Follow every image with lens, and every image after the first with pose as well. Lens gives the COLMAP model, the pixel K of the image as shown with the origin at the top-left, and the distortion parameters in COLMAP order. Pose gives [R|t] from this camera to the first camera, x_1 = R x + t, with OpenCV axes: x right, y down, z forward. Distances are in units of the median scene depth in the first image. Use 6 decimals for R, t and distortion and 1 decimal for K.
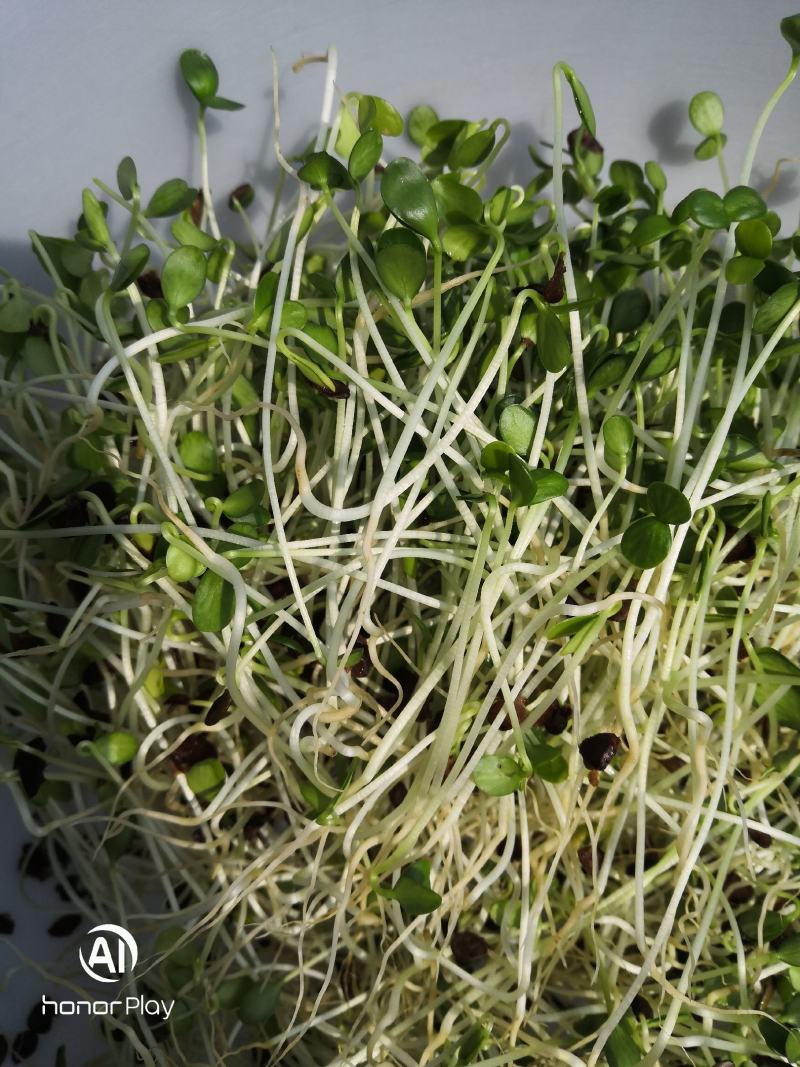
lens RADIAL K [[776.2, 0, 400.0], [0, 776.2, 533.5], [0, 0, 1]] dist [0.021454, -0.053753]
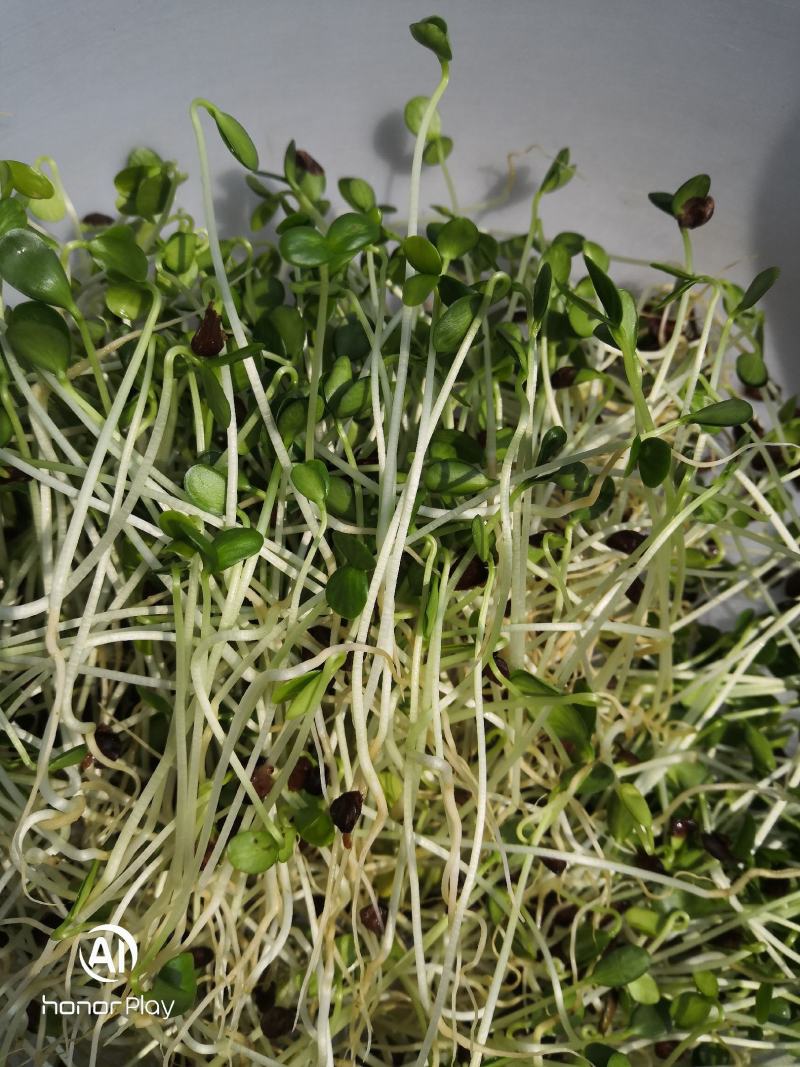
lens RADIAL K [[776.2, 0, 400.0], [0, 776.2, 533.5], [0, 0, 1]] dist [0.021454, -0.053753]
pose [[0.986944, -0.153464, 0.048891, 0.317781], [0.153715, 0.988114, -0.001394, -0.043055], [-0.048096, 0.008891, 0.998803, 0.045245]]
